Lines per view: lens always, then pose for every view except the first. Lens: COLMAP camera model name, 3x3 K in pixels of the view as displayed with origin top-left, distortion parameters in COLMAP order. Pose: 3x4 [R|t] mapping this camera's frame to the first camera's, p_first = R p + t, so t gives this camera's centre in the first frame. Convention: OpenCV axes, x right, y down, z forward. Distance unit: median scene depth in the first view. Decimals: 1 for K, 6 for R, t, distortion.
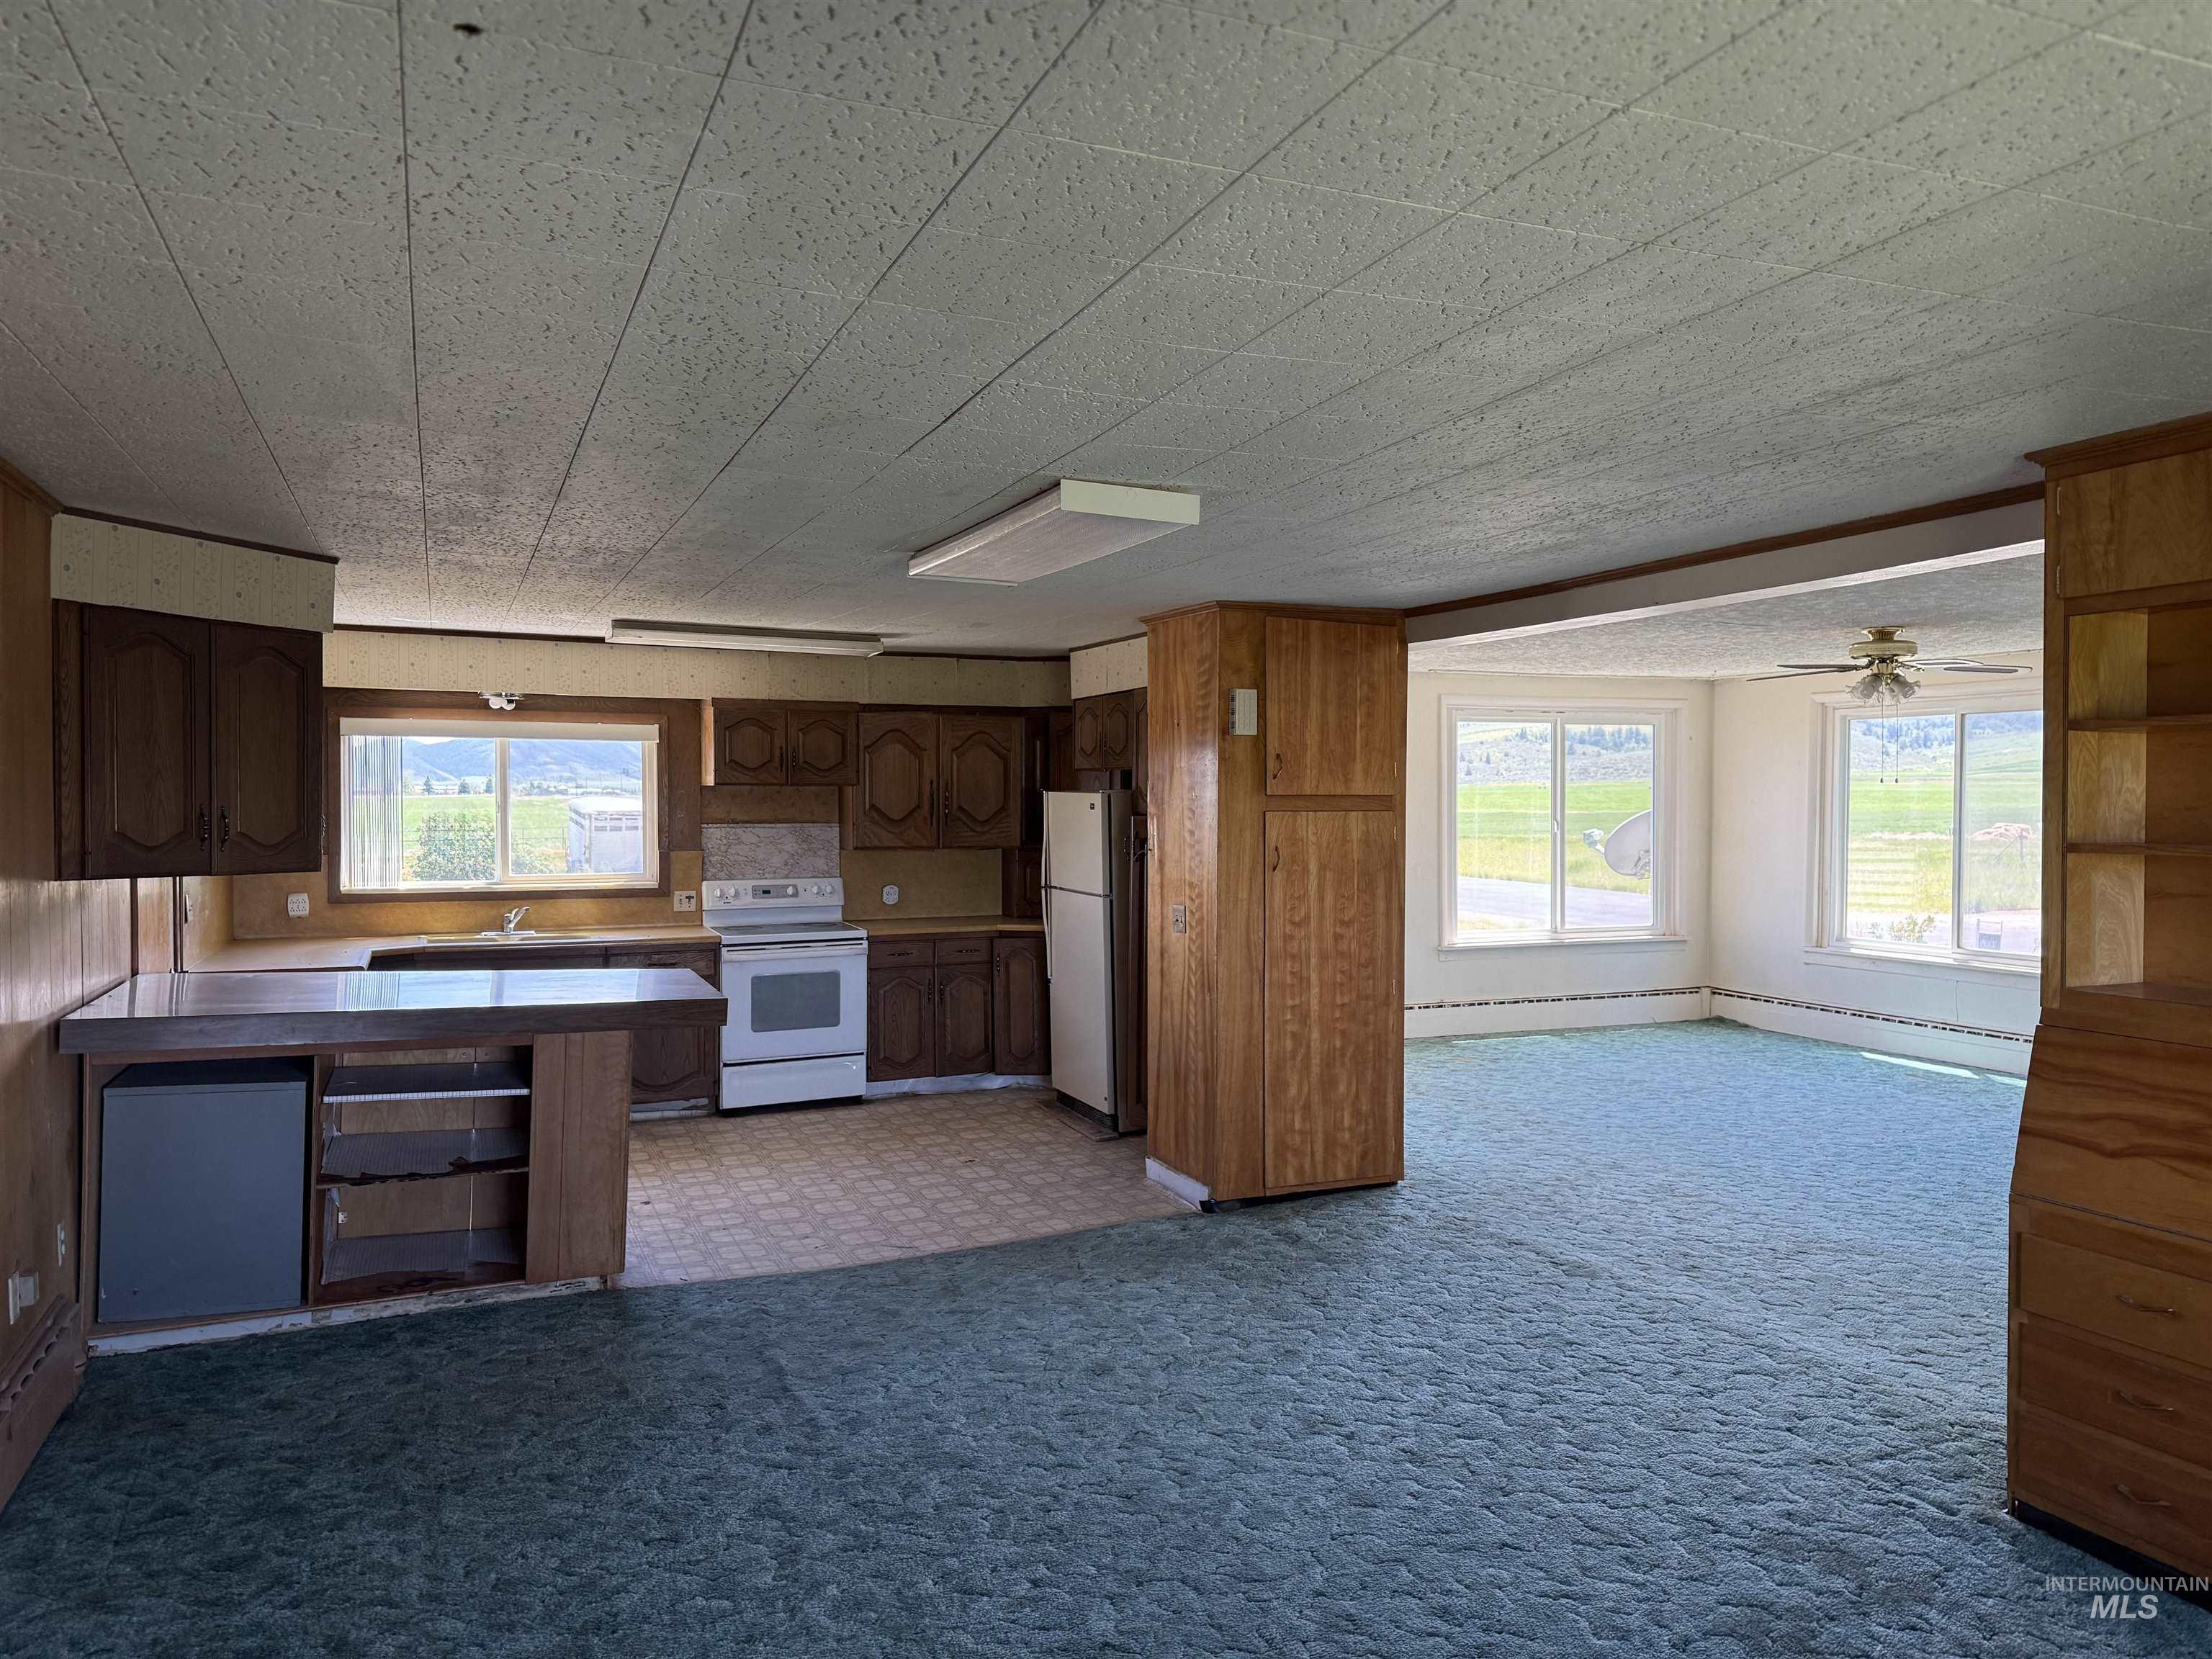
lens RADIAL K [[1556.7, 0, 1131.9], [0, 1556.7, 818.8], [0, 0, 1]] dist [0.141270, -0.211211]
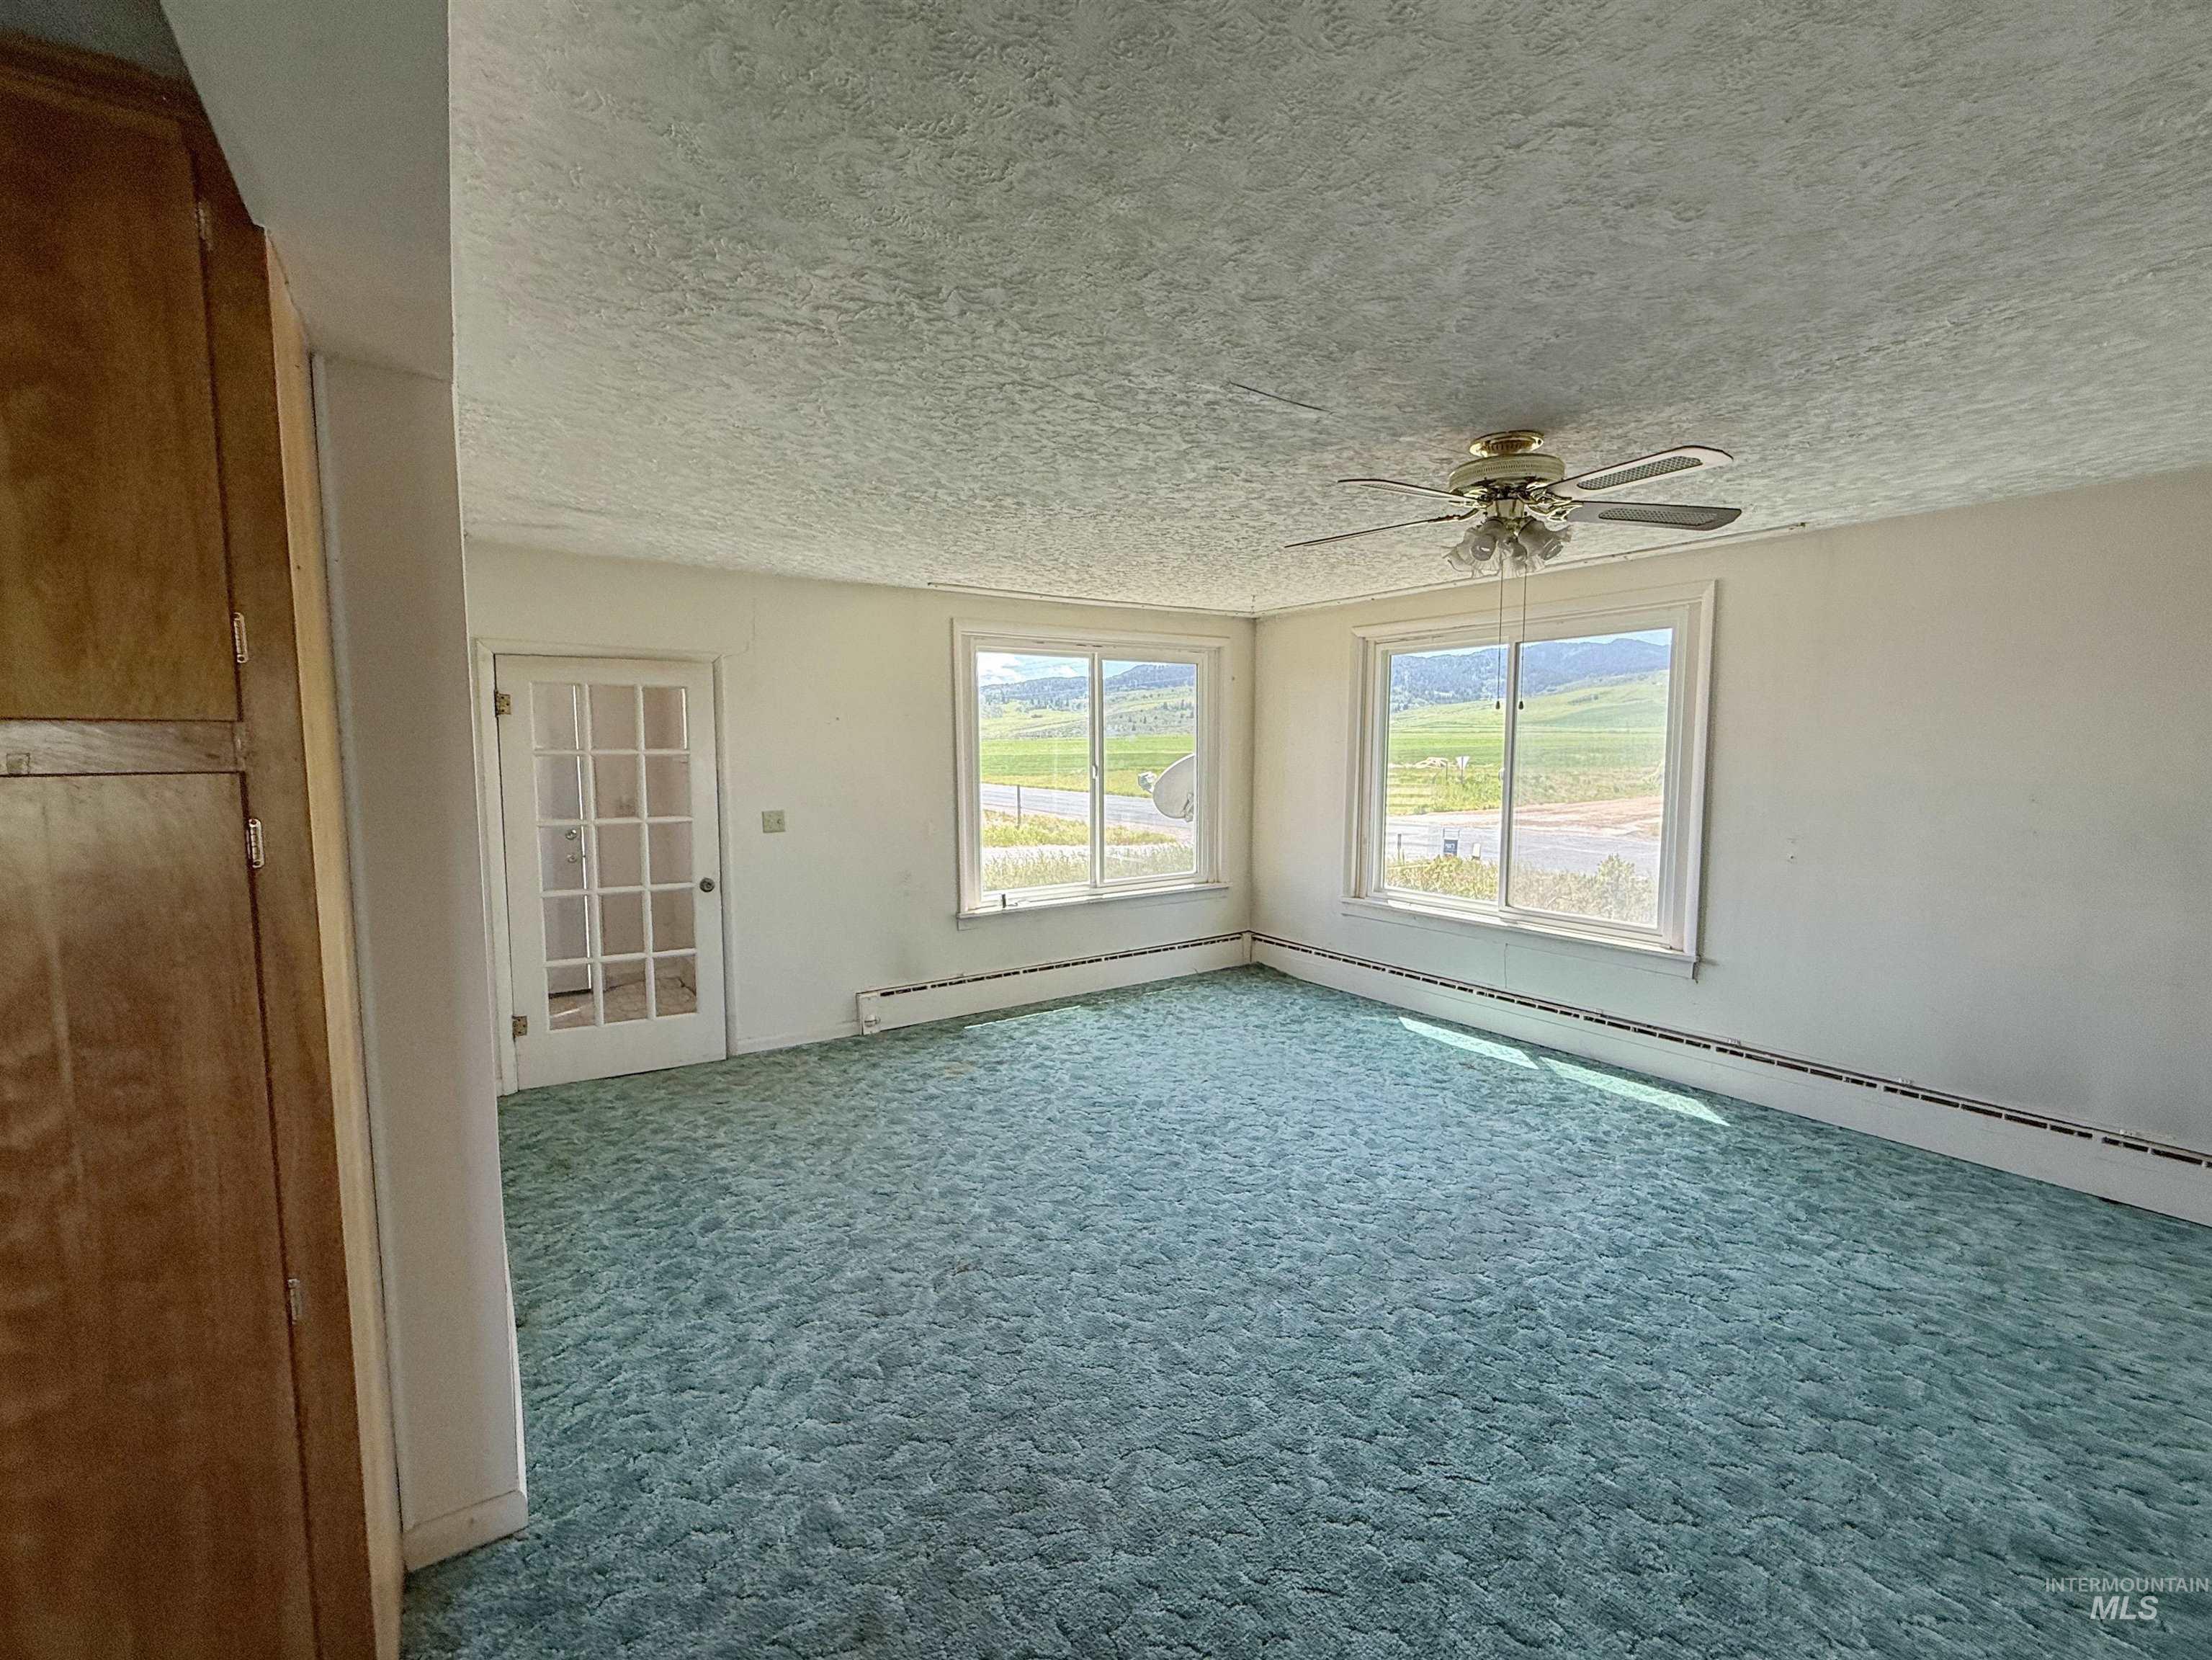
lens RADIAL K [[955.0, 0, 1106.0], [0, 955.0, 830.0], [0, 0, 1]] dist [0.025348, -0.000121]
pose [[0.983350, -0.022016, 0.180381, 0.274898], [0.008269, 0.997027, 0.076611, -0.006686], [-0.181531, -0.073844, 0.980609, 0.704420]]
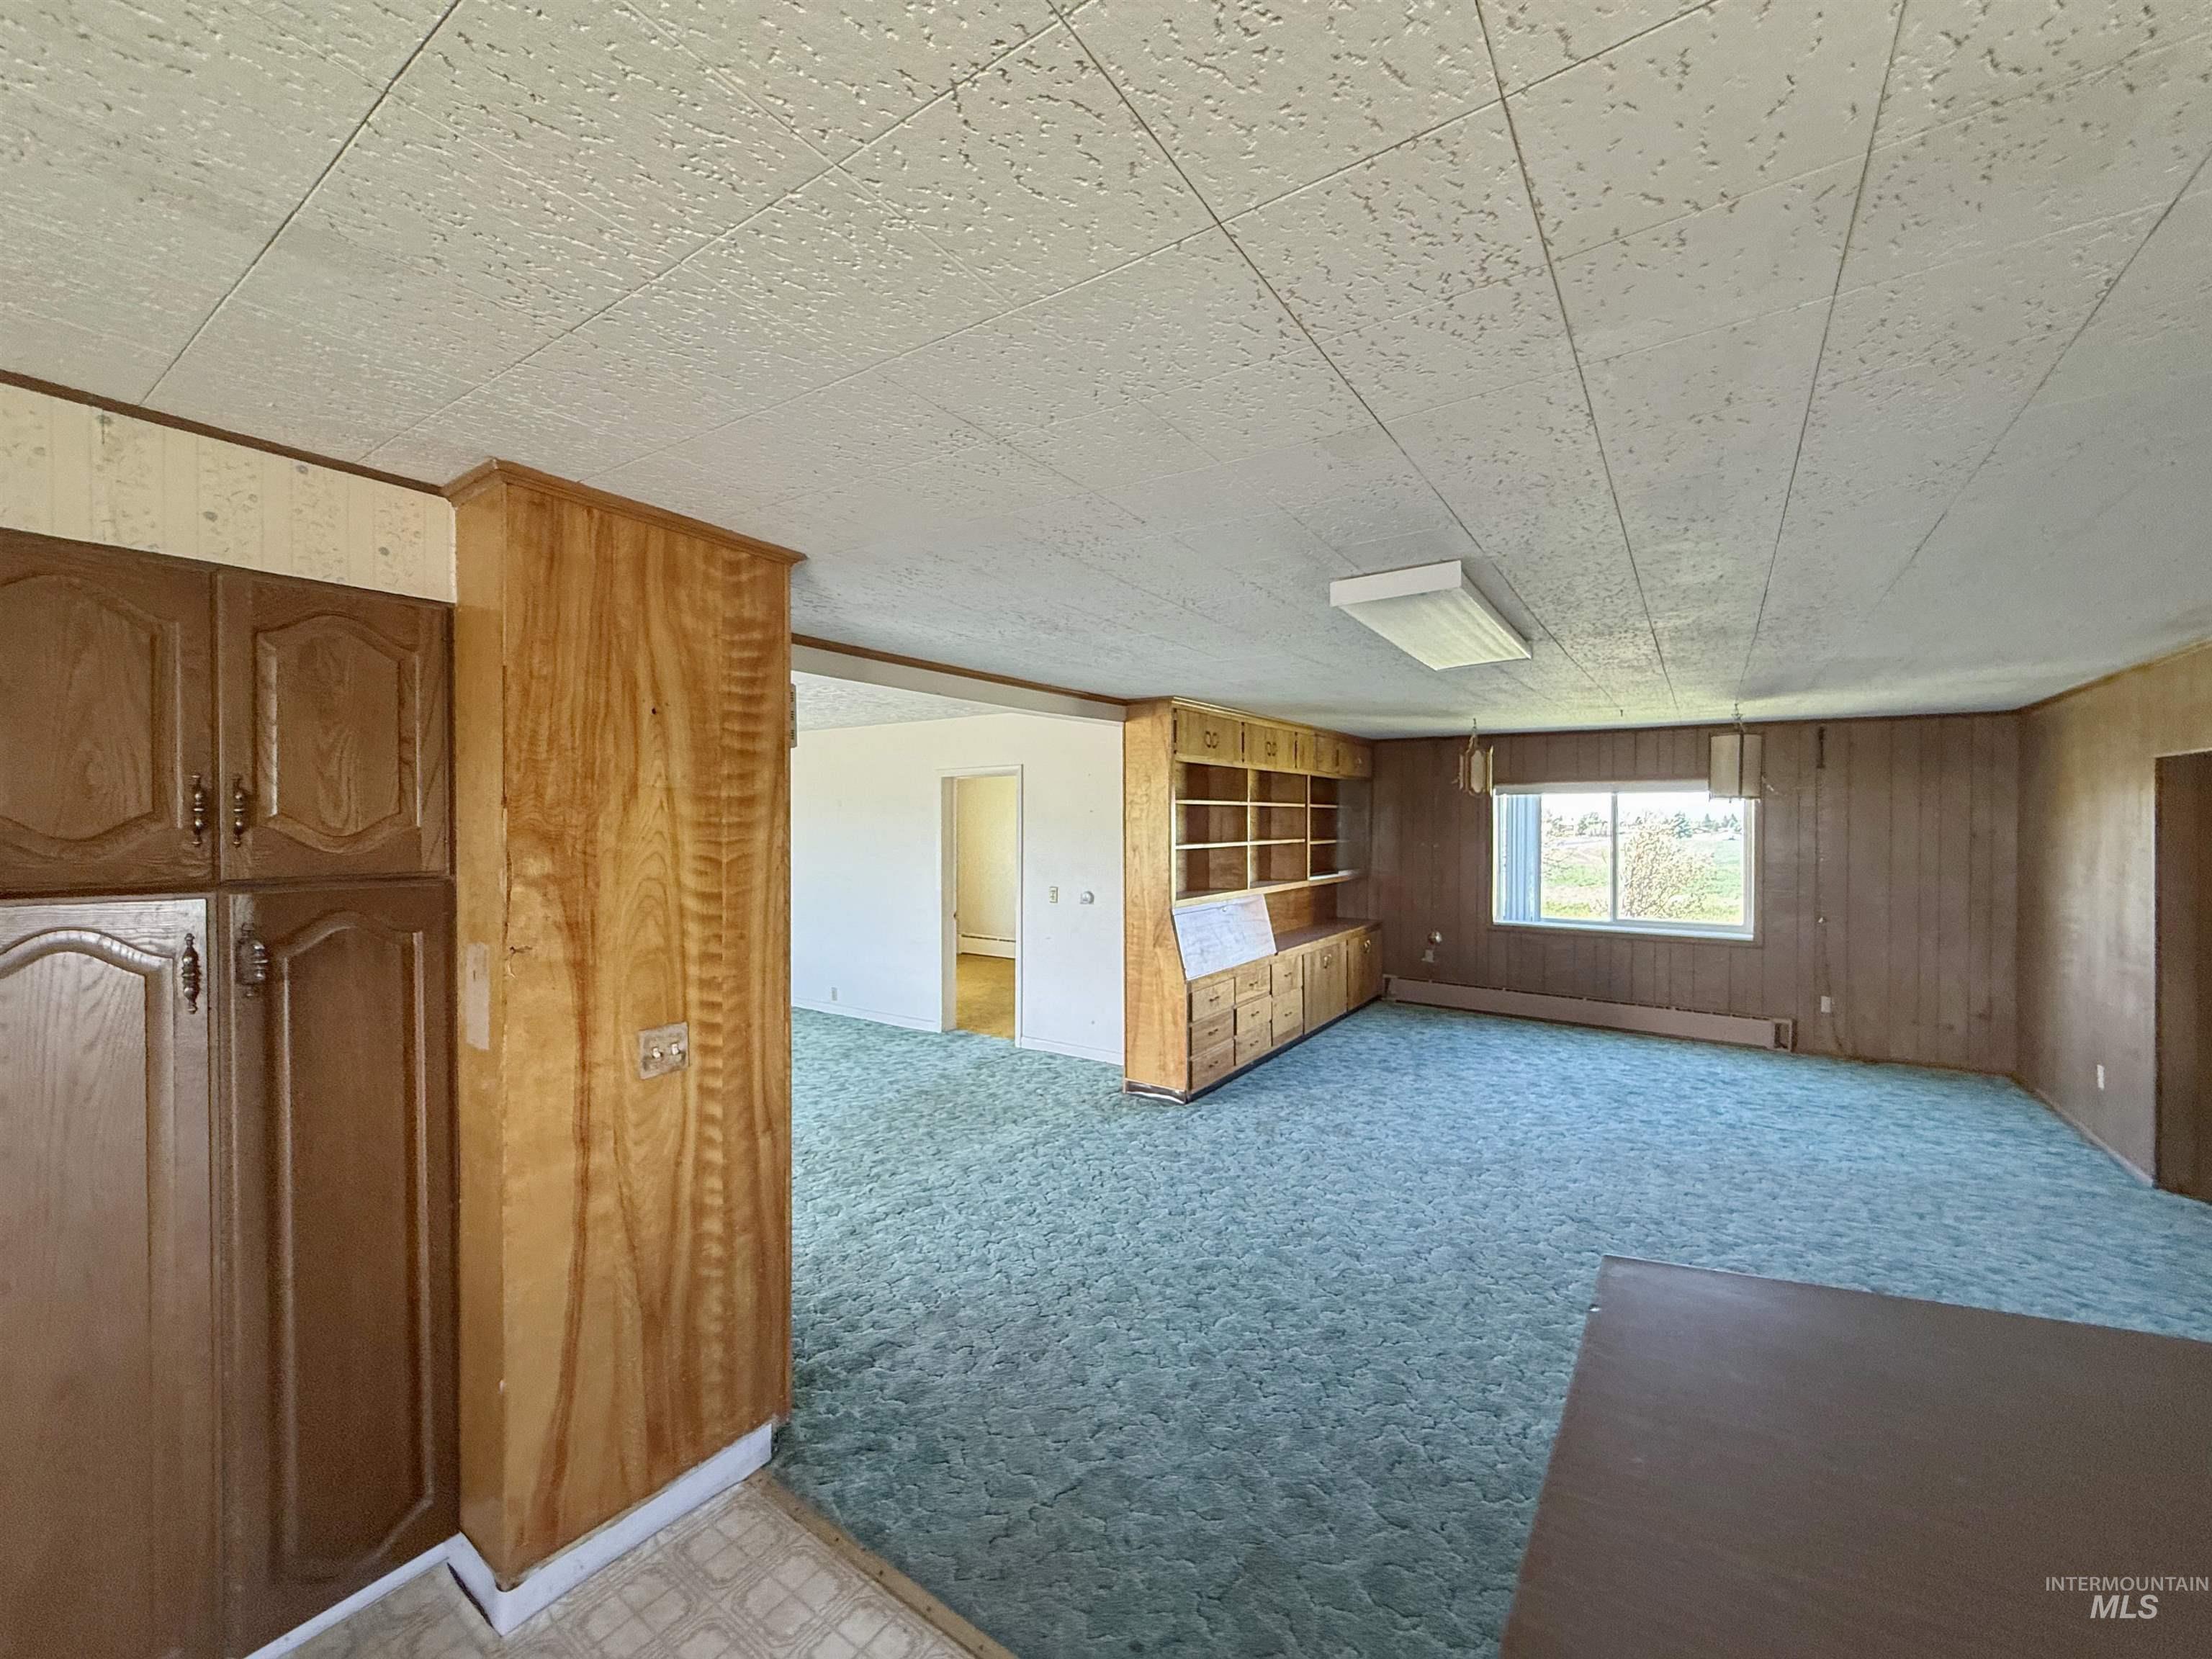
lens RADIAL K [[879.7, 0, 1098.4], [0, 879.7, 827.6], [0, 0, 1]] dist [0.000031, -0.000271]
pose [[-0.523404, -0.005442, 0.852067, -0.300909], [0.012913, 0.999814, 0.014318, -0.018848], [-0.851987, 0.018497, -0.523237, 0.939669]]
